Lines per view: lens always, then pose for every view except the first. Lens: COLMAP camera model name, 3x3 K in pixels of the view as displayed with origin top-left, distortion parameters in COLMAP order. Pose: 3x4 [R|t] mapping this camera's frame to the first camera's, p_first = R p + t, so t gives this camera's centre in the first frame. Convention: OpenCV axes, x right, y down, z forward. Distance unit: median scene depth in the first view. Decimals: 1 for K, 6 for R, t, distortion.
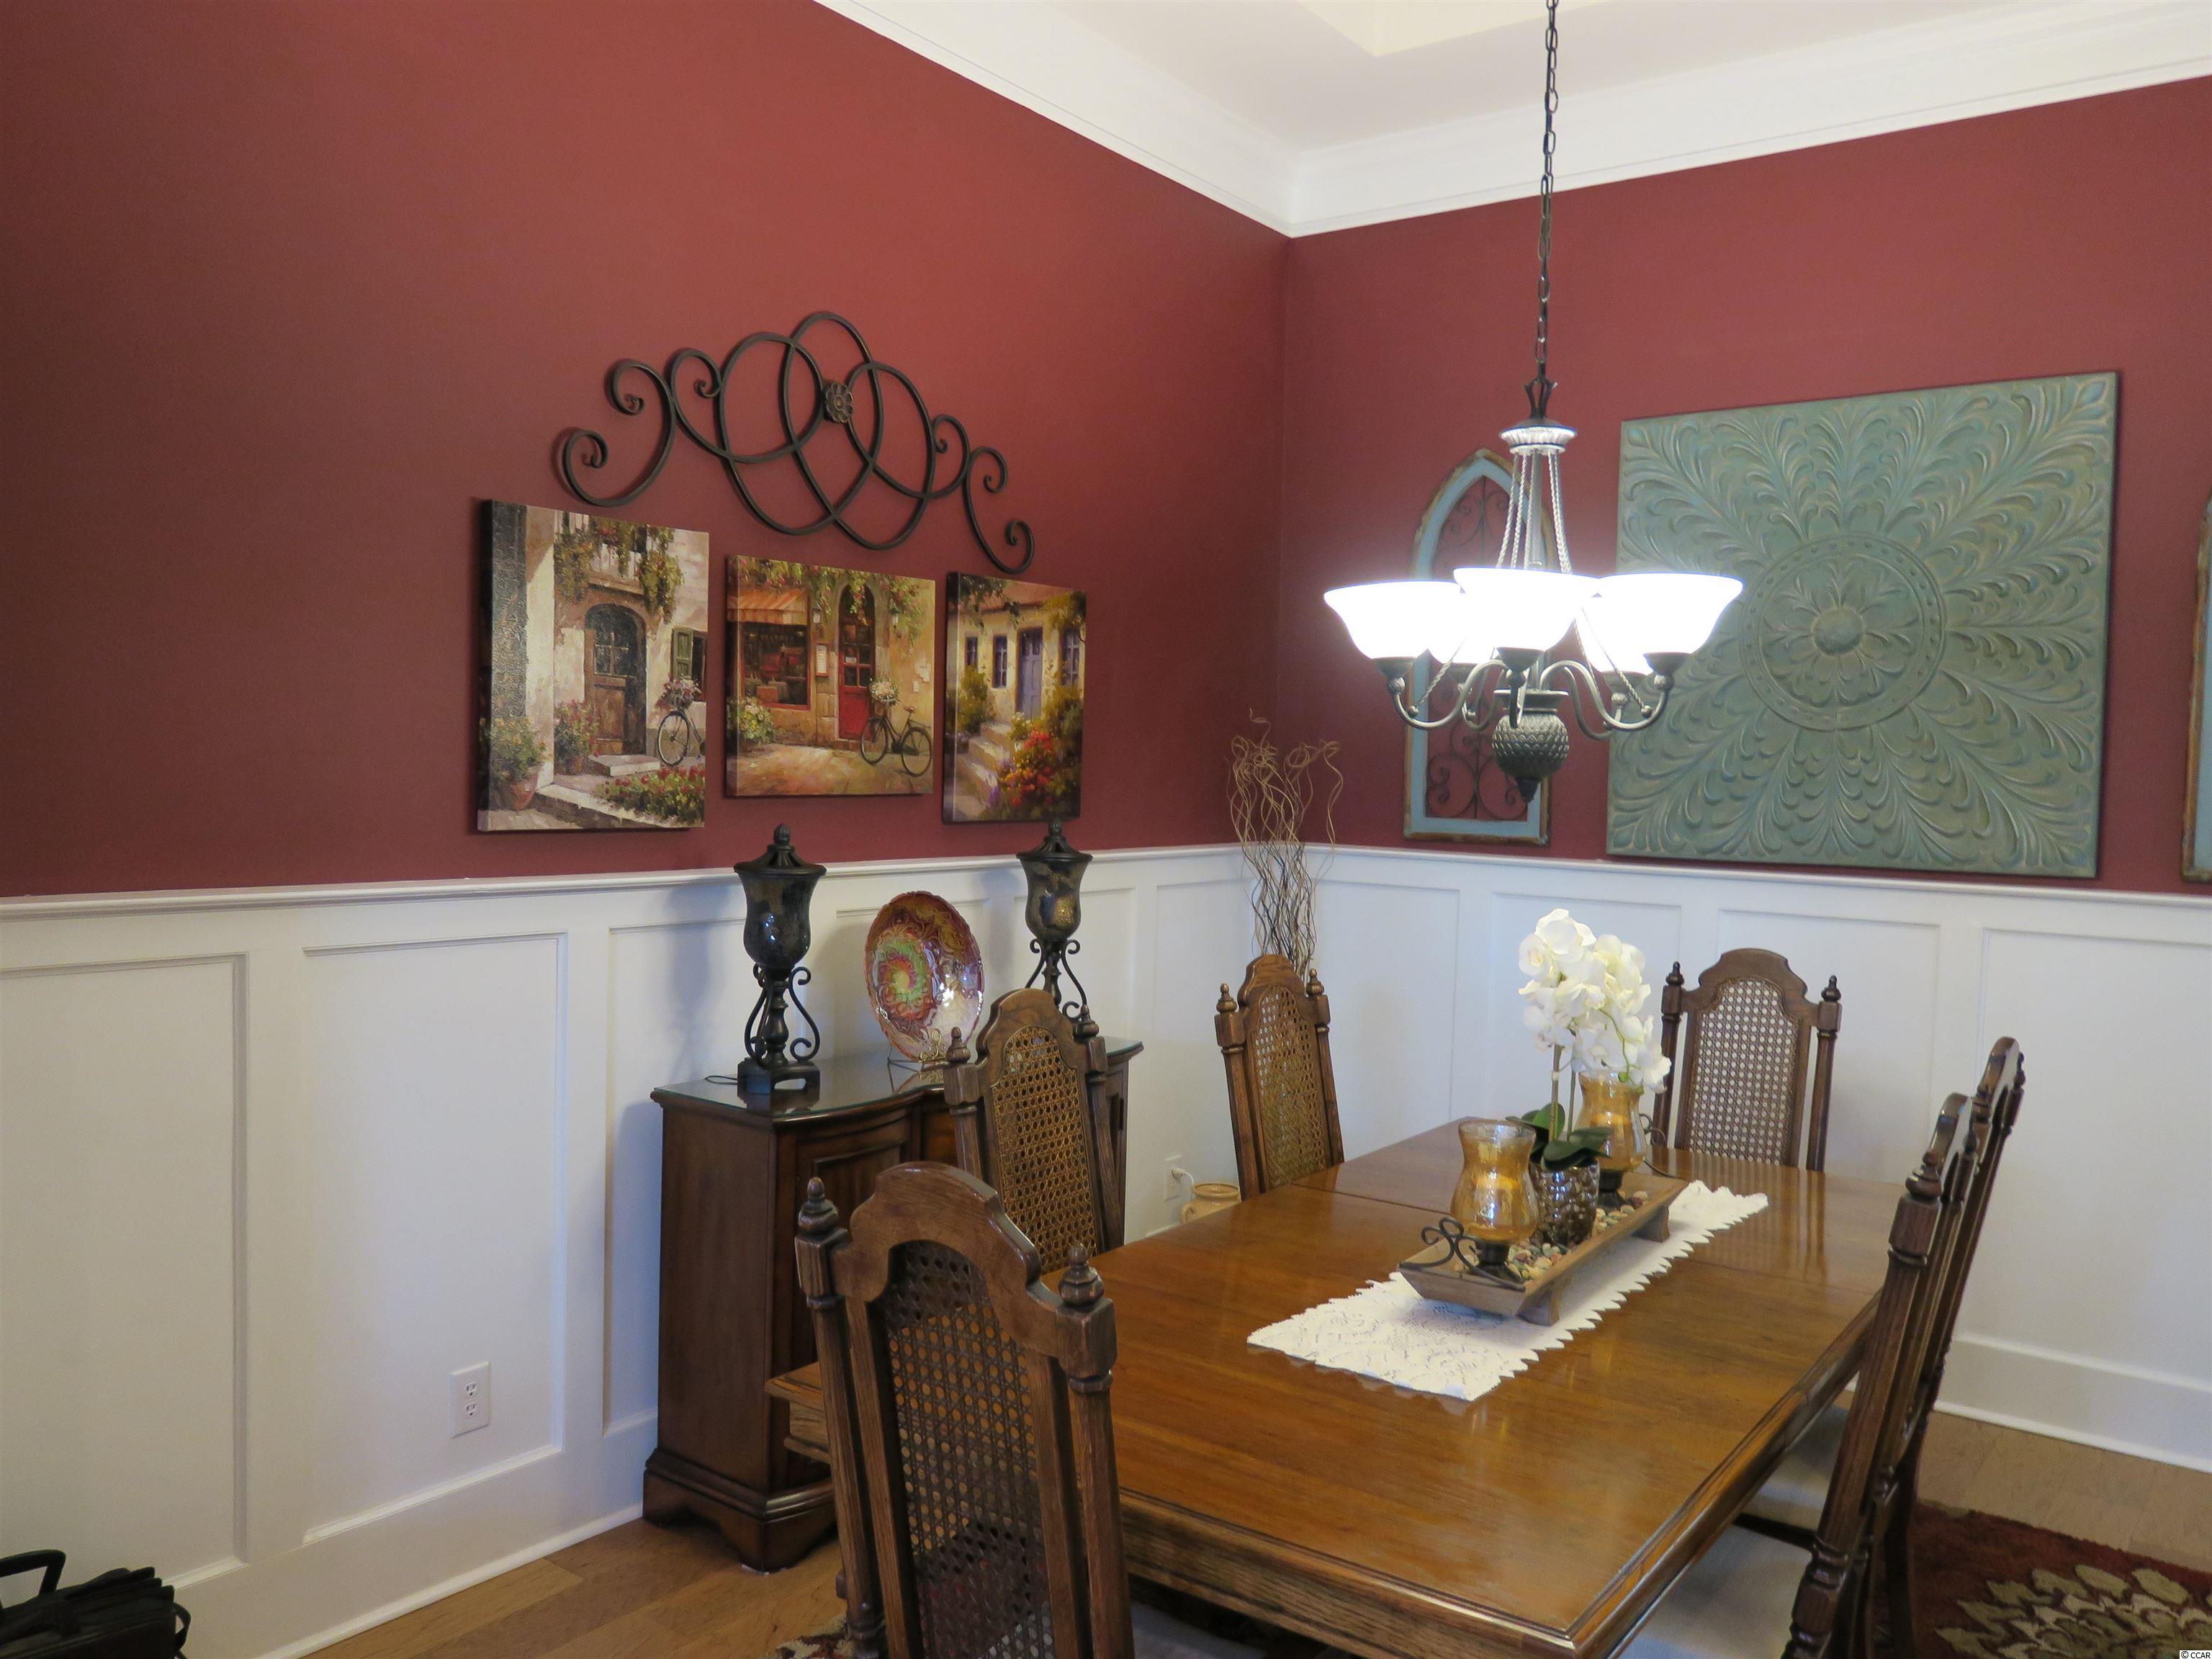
lens RADIAL K [[1728.4, 0, 1107.6], [0, 1728.4, 840.0], [0, 0, 1]] dist [-0.015395, 0.006011]
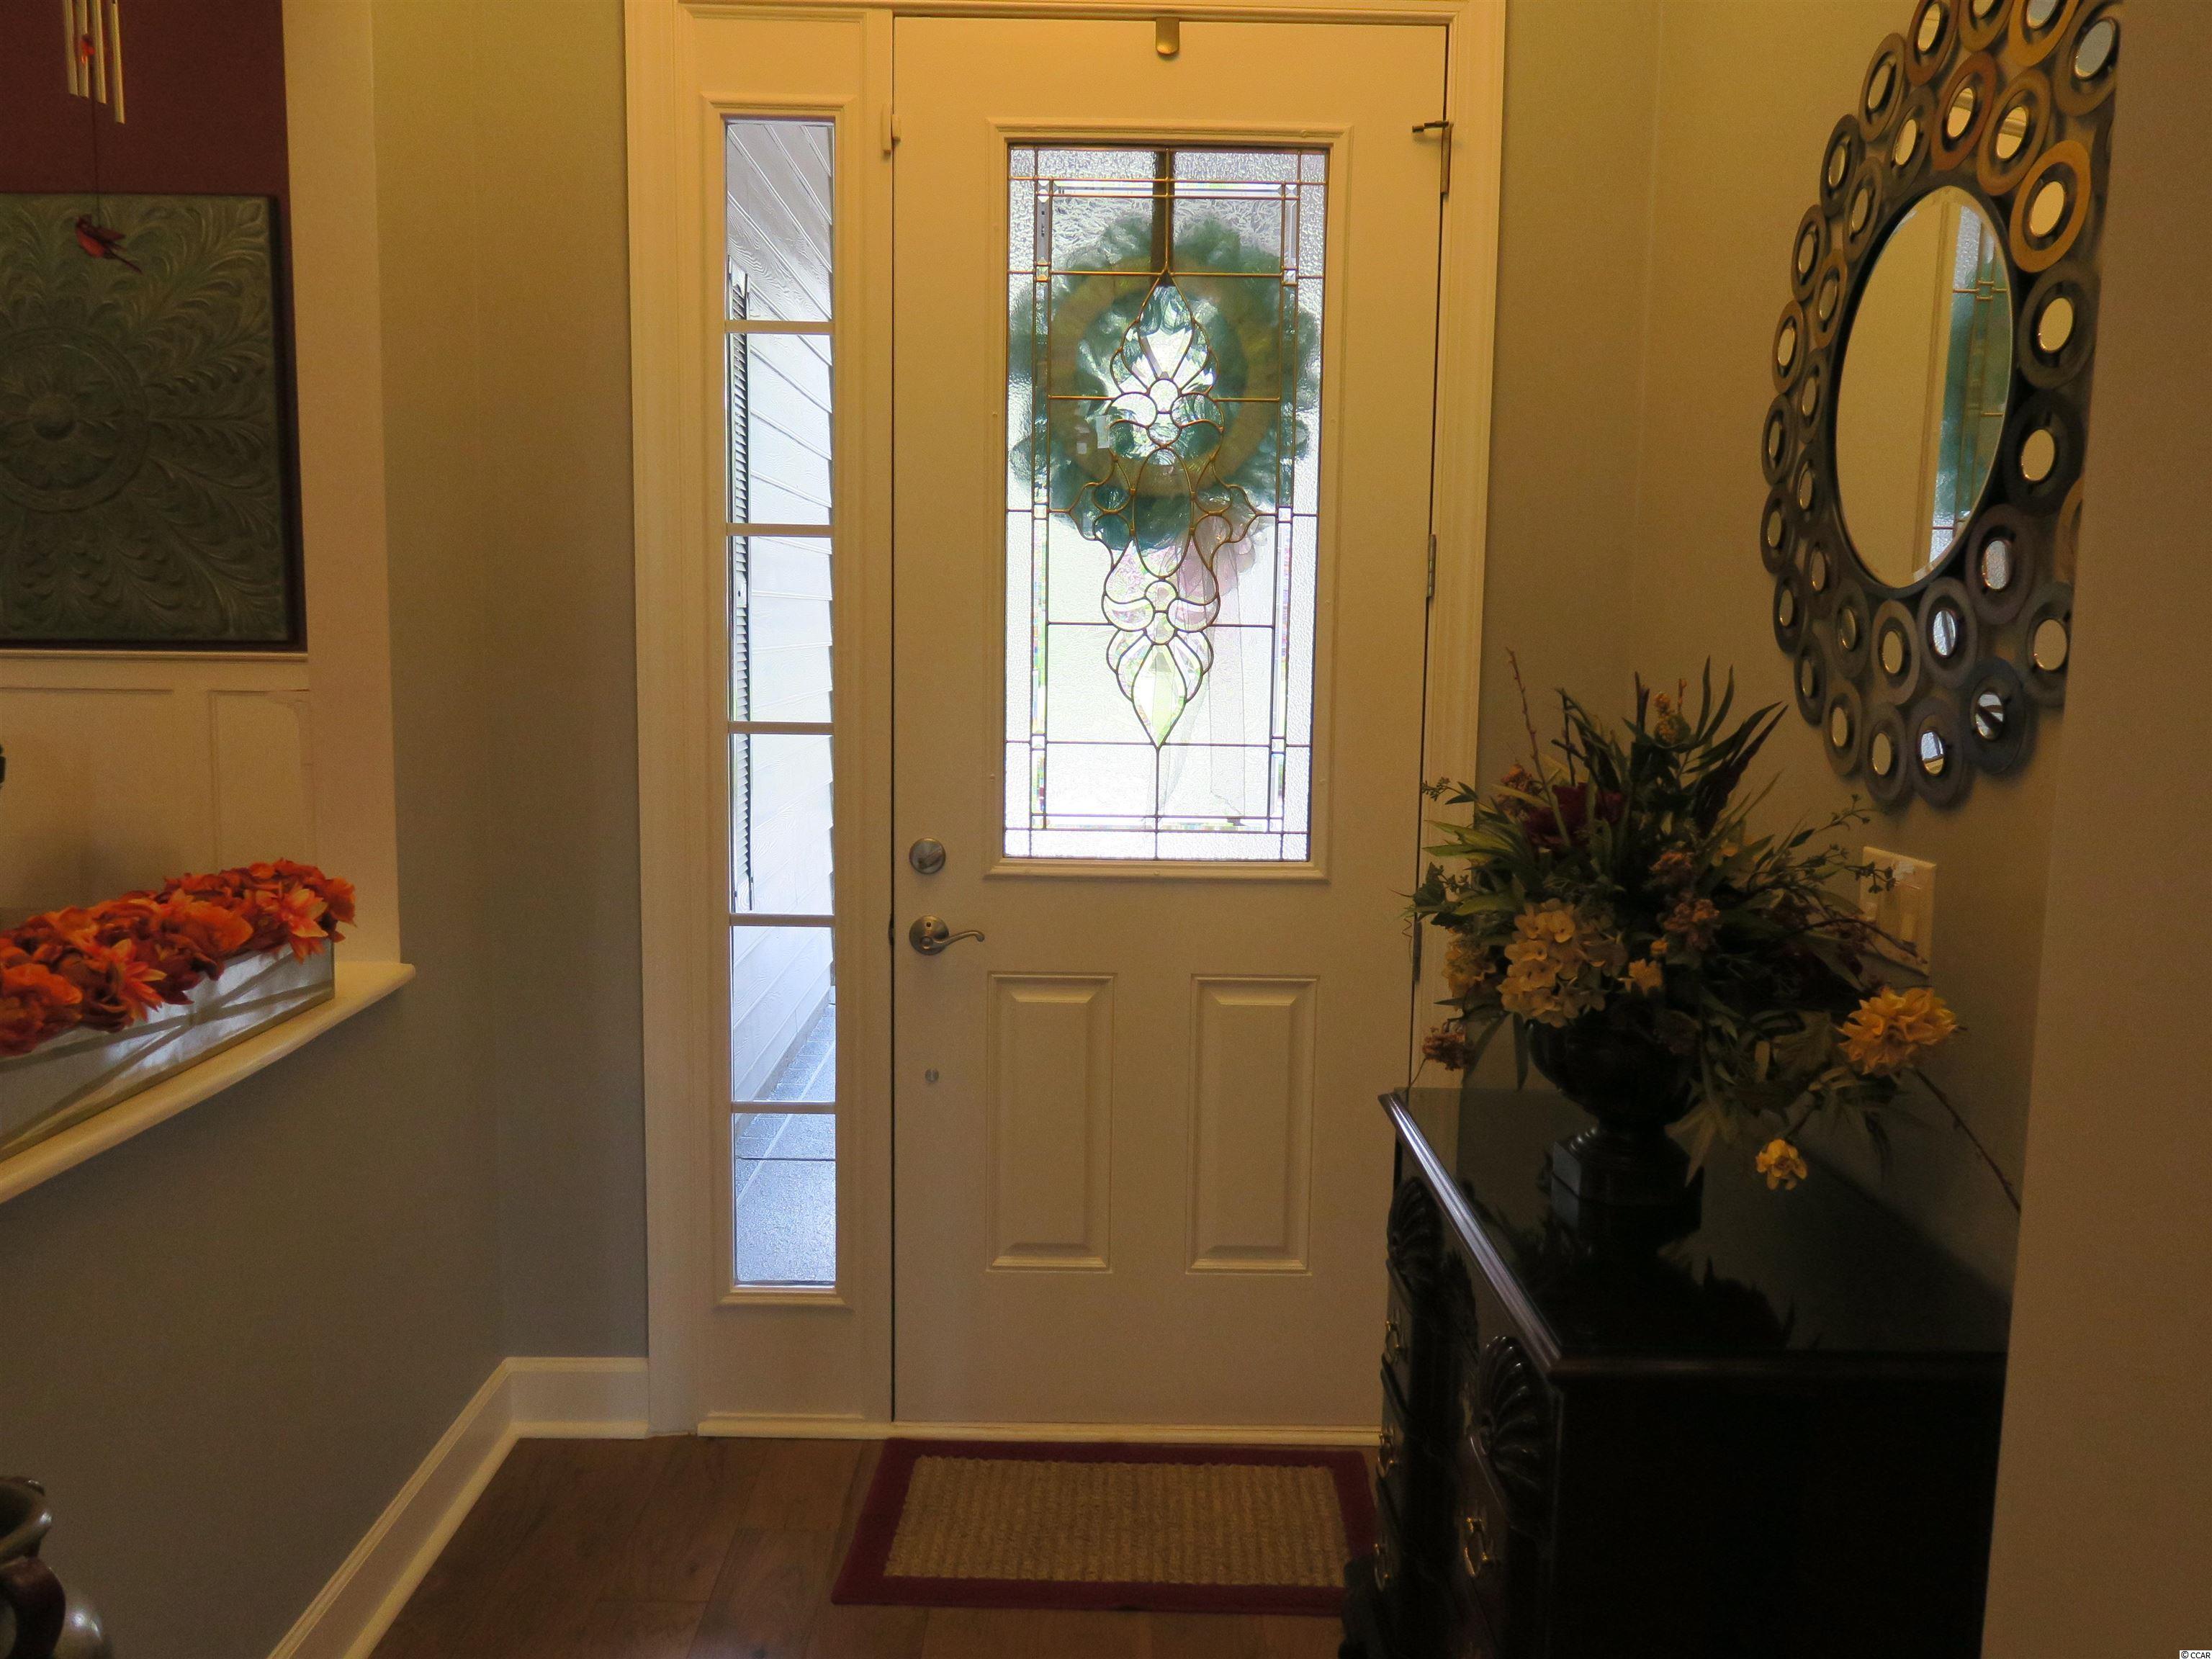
lens RADIAL K [[1728.4, 0, 1110.1], [0, 1728.4, 830.7], [0, 0, 1]] dist [-0.015395, 0.006011]
pose [[0.793387, -0.083888, 0.602910, 0.294839], [0.033640, 0.994987, 0.094173, 0.057535], [-0.607788, -0.054434, 0.792232, -0.265002]]
